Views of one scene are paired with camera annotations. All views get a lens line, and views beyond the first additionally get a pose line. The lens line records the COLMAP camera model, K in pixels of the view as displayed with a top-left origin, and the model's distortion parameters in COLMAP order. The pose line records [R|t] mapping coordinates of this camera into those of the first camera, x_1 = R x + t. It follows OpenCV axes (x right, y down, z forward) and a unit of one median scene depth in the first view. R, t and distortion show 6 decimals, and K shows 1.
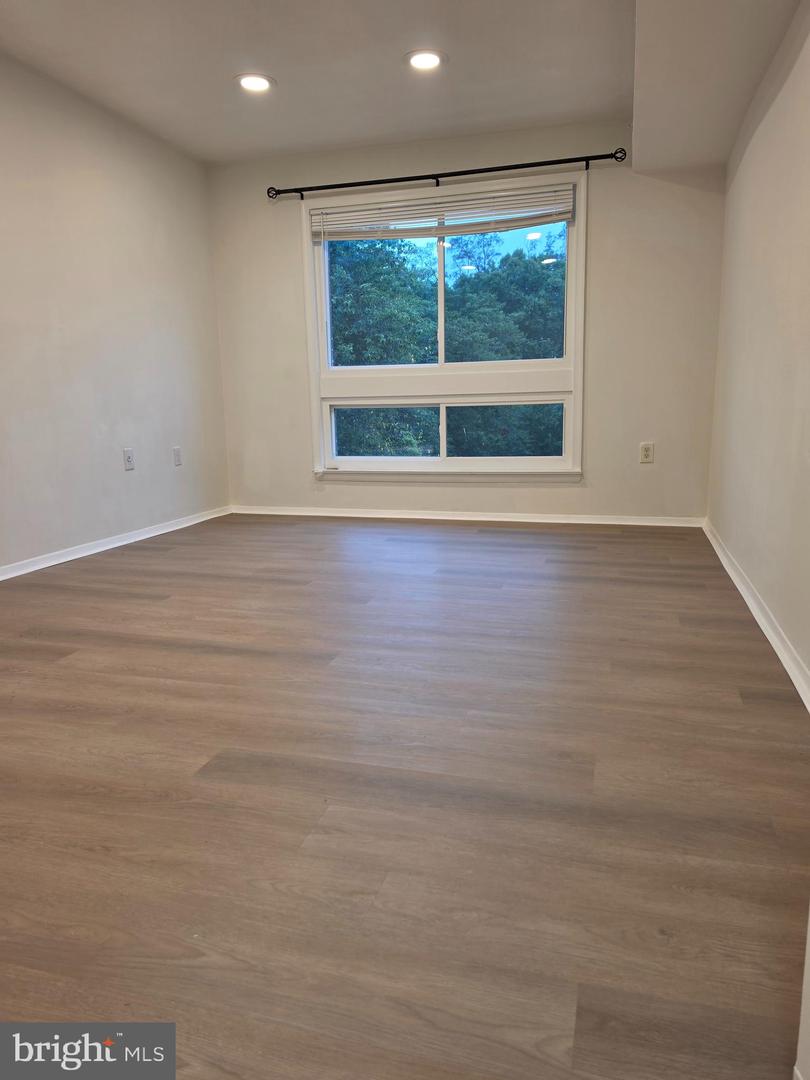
lens RADIAL K [[762.5, 0, 404.8], [0, 762.5, 534.6], [0, 0, 1]] dist [0.056838, -0.059932]
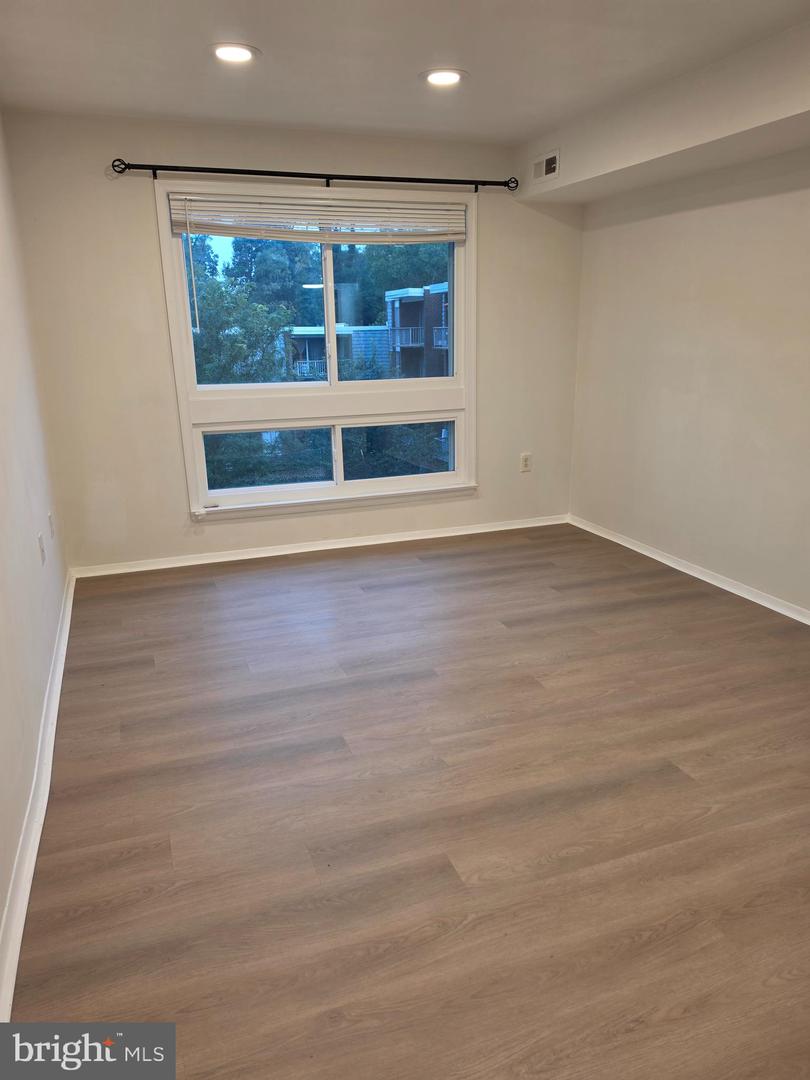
lens RADIAL K [[762.5, 0, 406.2], [0, 762.5, 534.8], [0, 0, 1]] dist [0.056838, -0.059932]
pose [[0.807129, -0.151183, 0.570690, -0.448340], [0.102554, 0.987863, 0.116656, -0.144727], [-0.581400, -0.035630, 0.812837, 0.198827]]
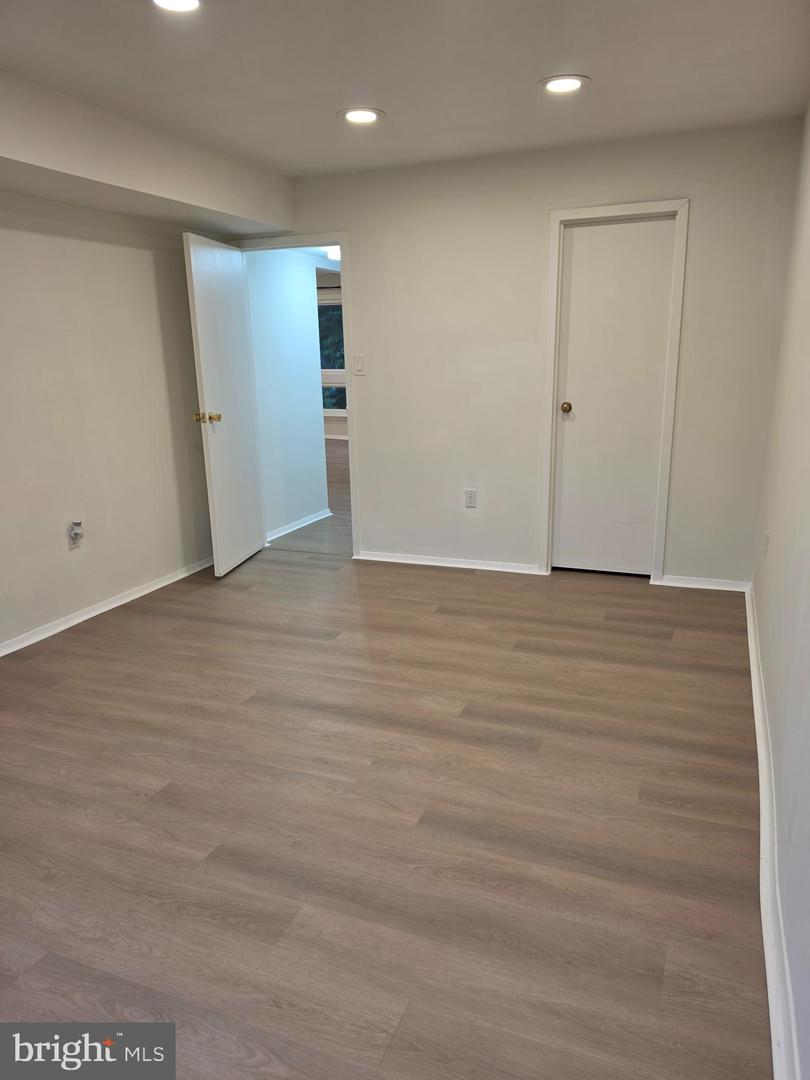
lens RADIAL K [[762.5, 0, 403.1], [0, 762.5, 546.0], [0, 0, 1]] dist [0.056838, -0.059932]
pose [[-0.993733, 0.004888, 0.111675, -0.243510], [0.050724, 0.909981, 0.411535, -0.288496], [-0.099611, 0.414620, -0.904526, 1.004381]]
